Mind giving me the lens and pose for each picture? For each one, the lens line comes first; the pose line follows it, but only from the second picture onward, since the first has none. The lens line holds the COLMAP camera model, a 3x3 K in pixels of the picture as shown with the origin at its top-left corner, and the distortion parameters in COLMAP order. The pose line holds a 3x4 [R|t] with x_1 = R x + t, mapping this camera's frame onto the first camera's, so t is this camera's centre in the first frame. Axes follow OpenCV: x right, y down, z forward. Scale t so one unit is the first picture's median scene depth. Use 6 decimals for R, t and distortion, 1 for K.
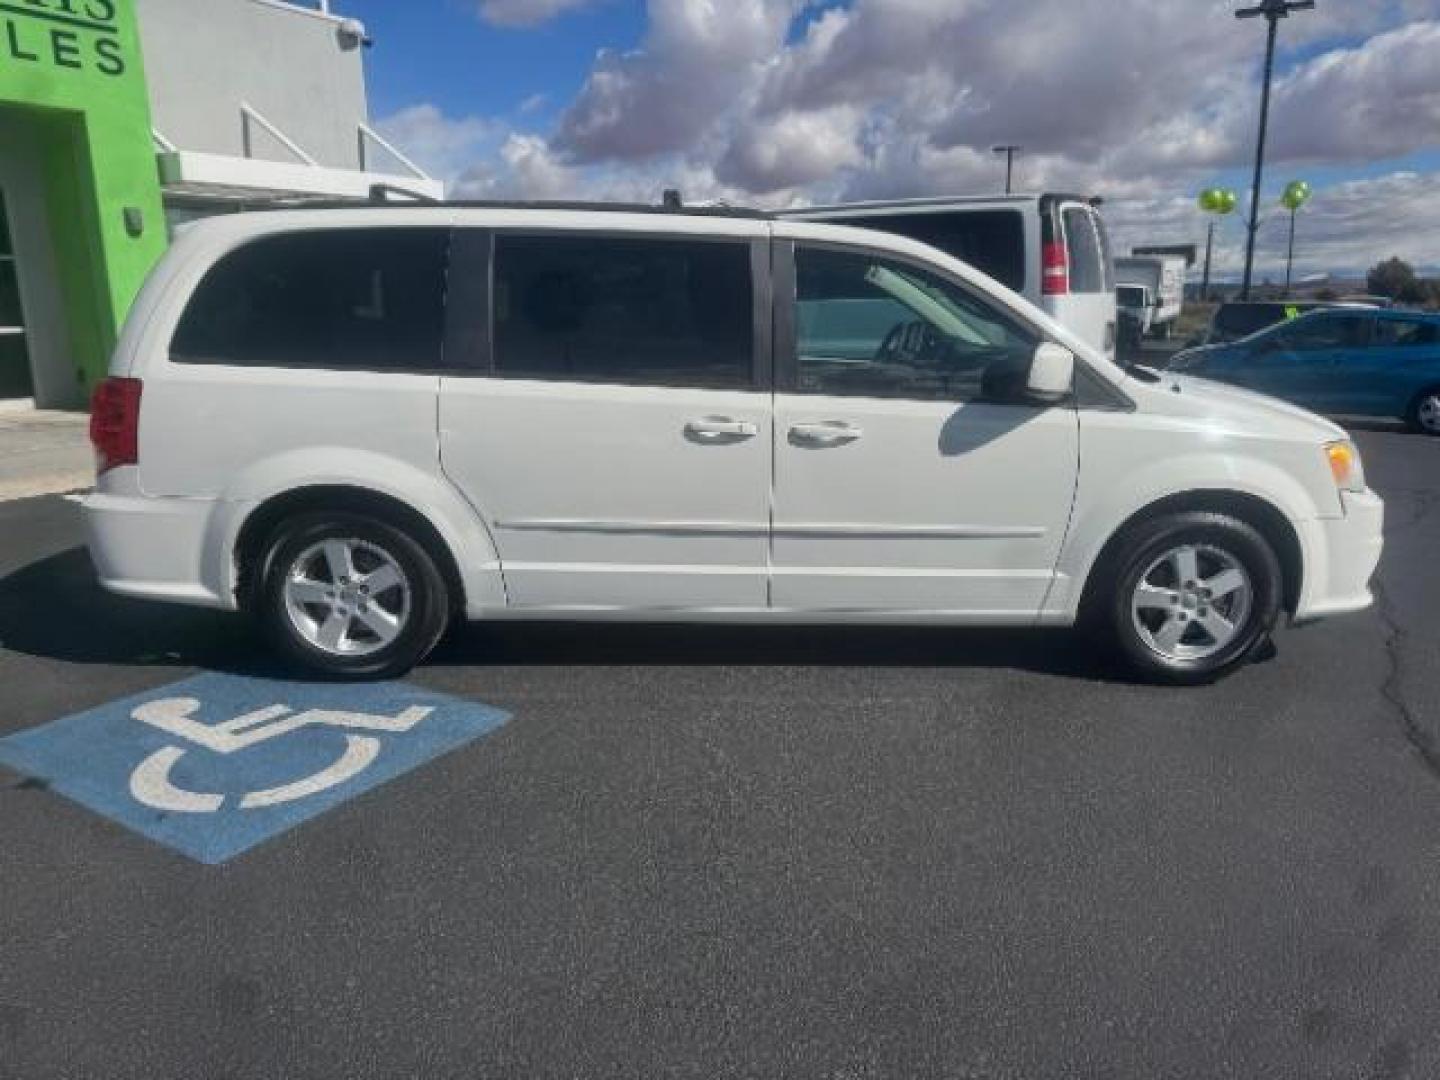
lens RADIAL K [[1141.7, 0, 720.0], [0, 1141.7, 540.0], [0, 0, 1]] dist [0.004070, 0.003639]
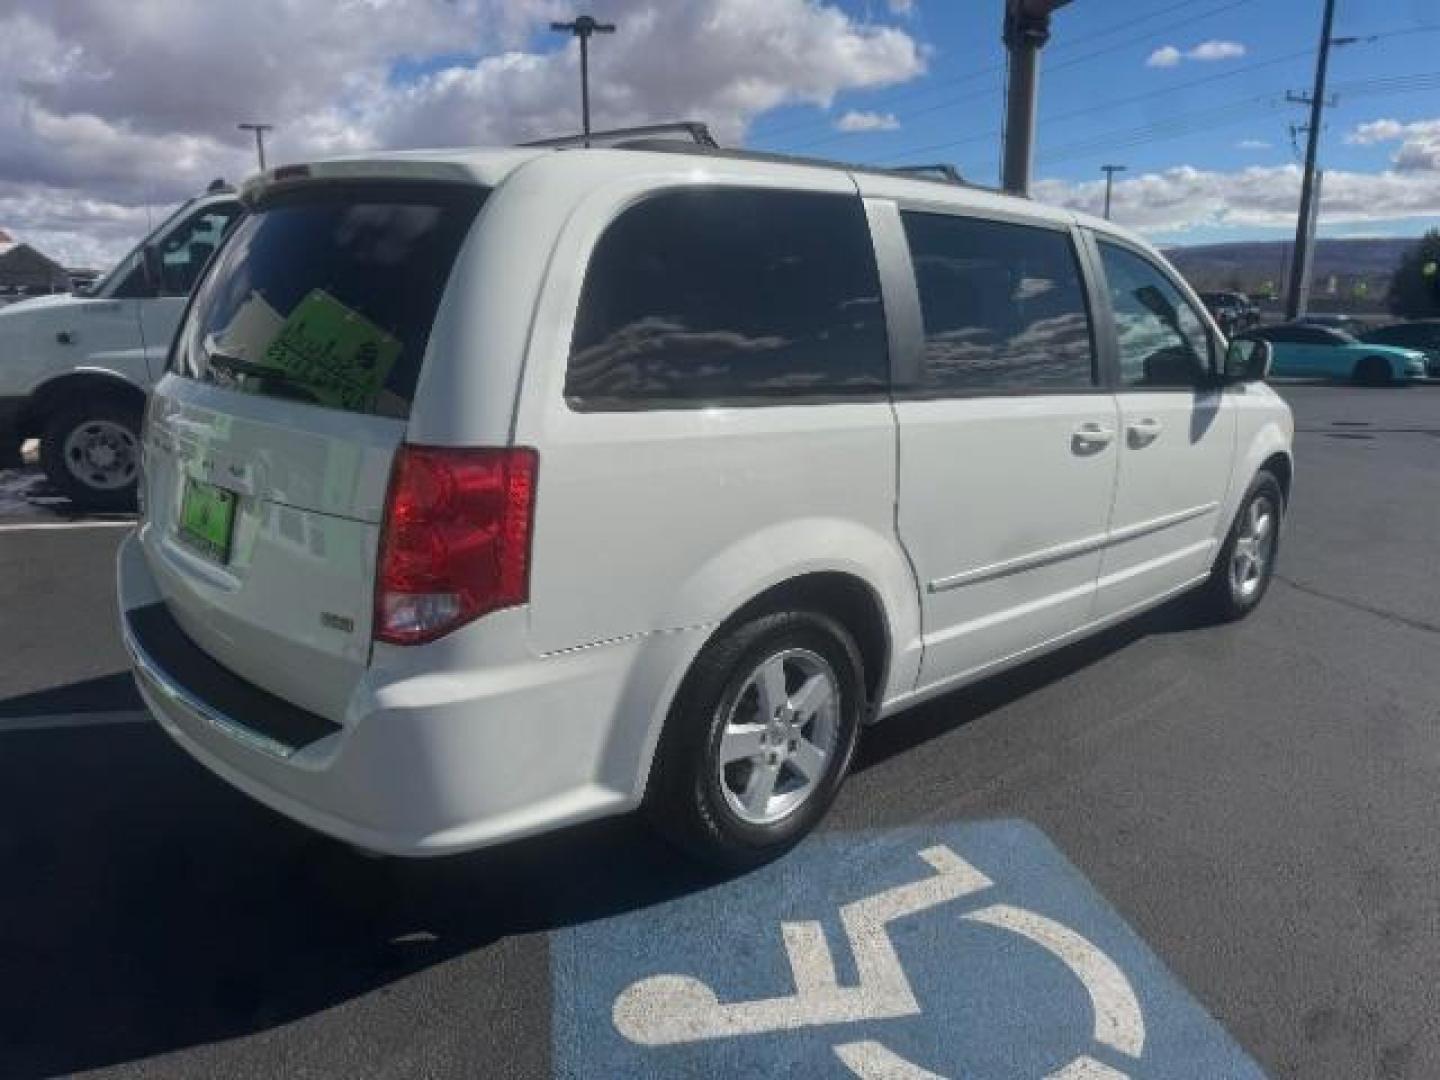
lens RADIAL K [[1127.2, 0, 720.0], [0, 1127.2, 540.0], [0, 0, 1]] dist [0.009784, -0.003477]
pose [[0.691983, -0.153375, 0.705433, -0.795407], [0.147925, 0.986561, 0.069394, -0.115193], [-0.706596, 0.056332, 0.705371, 0.542542]]
